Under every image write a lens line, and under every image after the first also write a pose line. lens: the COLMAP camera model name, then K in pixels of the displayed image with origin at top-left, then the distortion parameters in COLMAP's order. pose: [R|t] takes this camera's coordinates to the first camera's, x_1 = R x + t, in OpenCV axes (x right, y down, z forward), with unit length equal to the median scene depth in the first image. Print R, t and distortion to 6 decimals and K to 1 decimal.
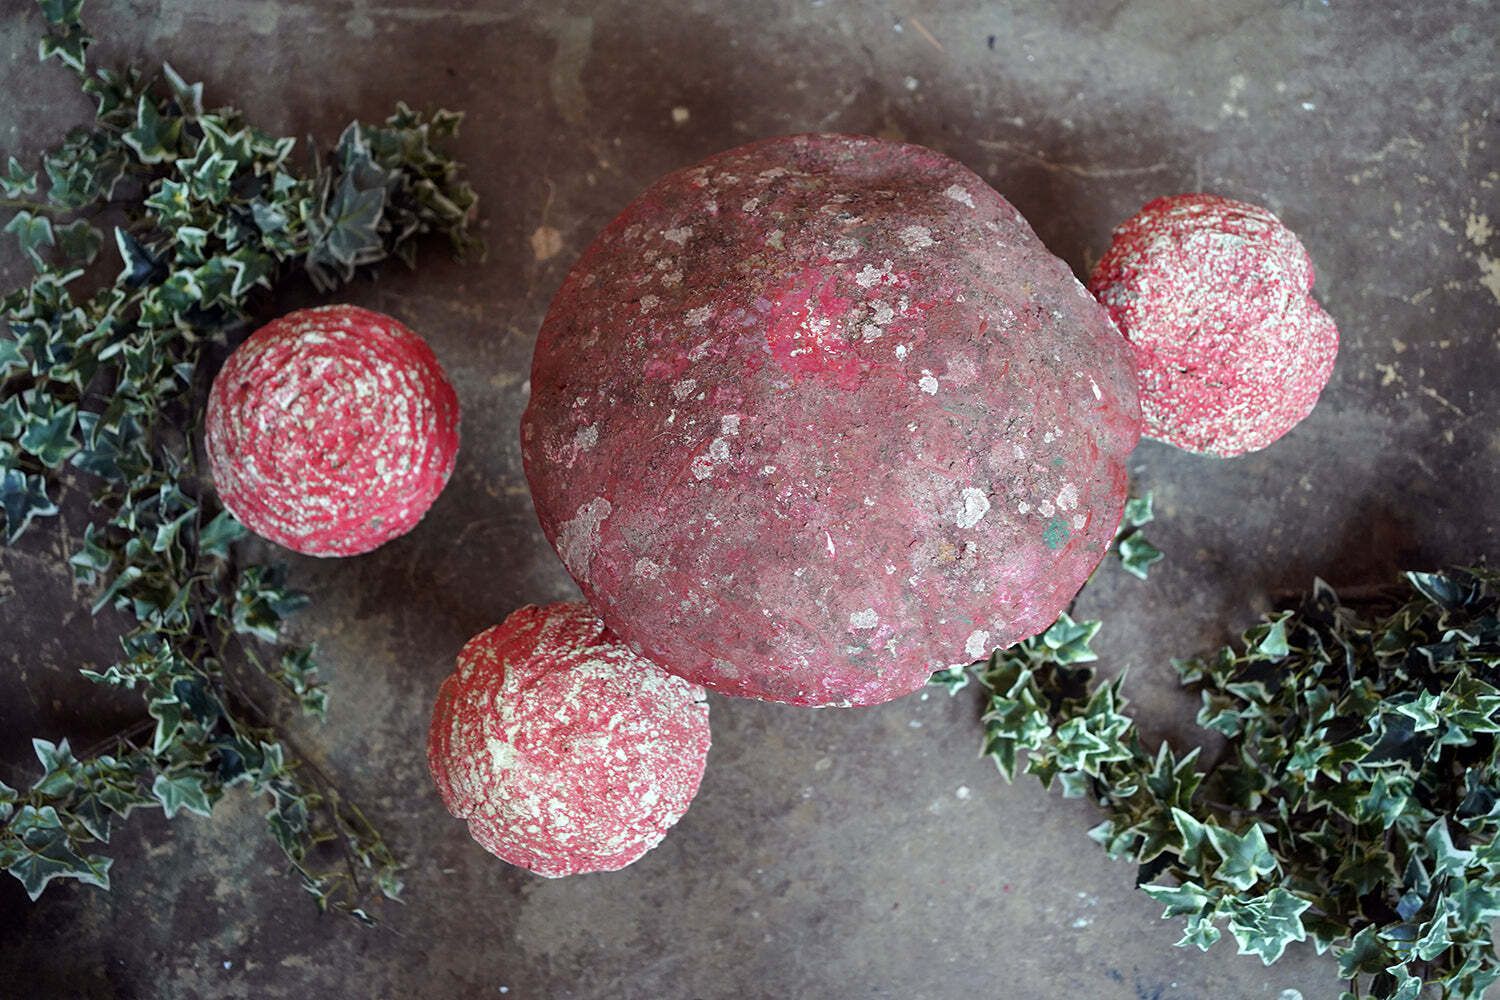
lens RADIAL K [[1509.1, 0, 747.1], [0, 1509.1, 491.3], [0, 0, 1]] dist [0.015186, 0.000000]
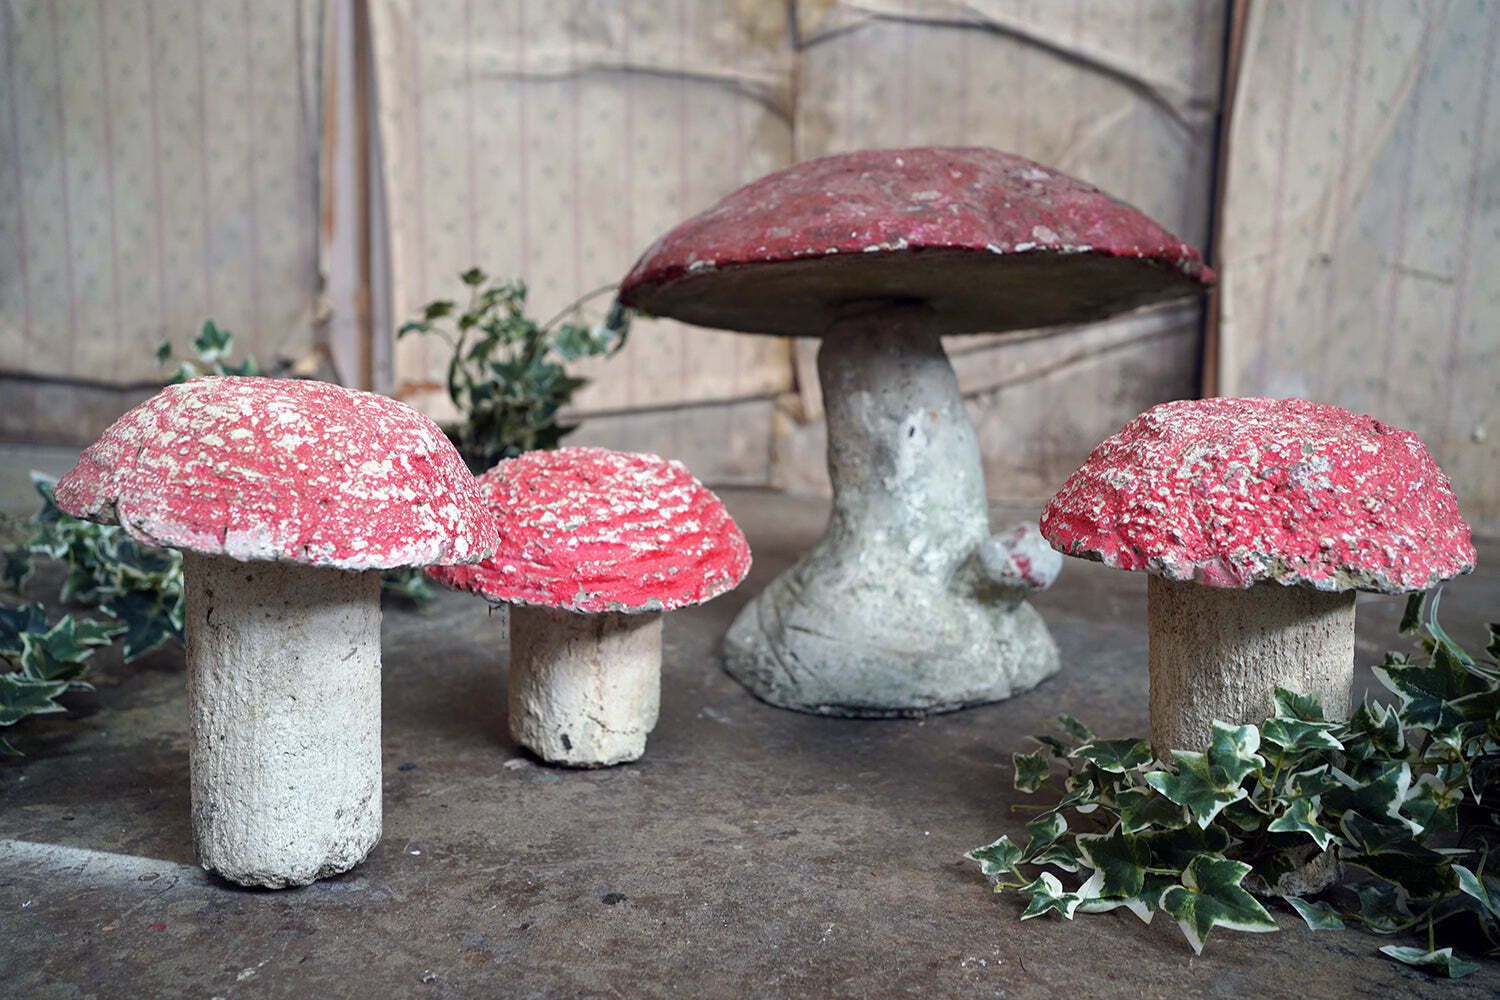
lens RADIAL K [[1509.1, 0, 742.4], [0, 1509.1, 489.7], [0, 0, 1]] dist [0.015186, 0.000000]
pose [[0.981809, 0.064560, -0.178559, 0.134091], [-0.189857, 0.322276, -0.927412, 0.985376], [-0.002328, 0.944442, 0.328670, 0.776205]]
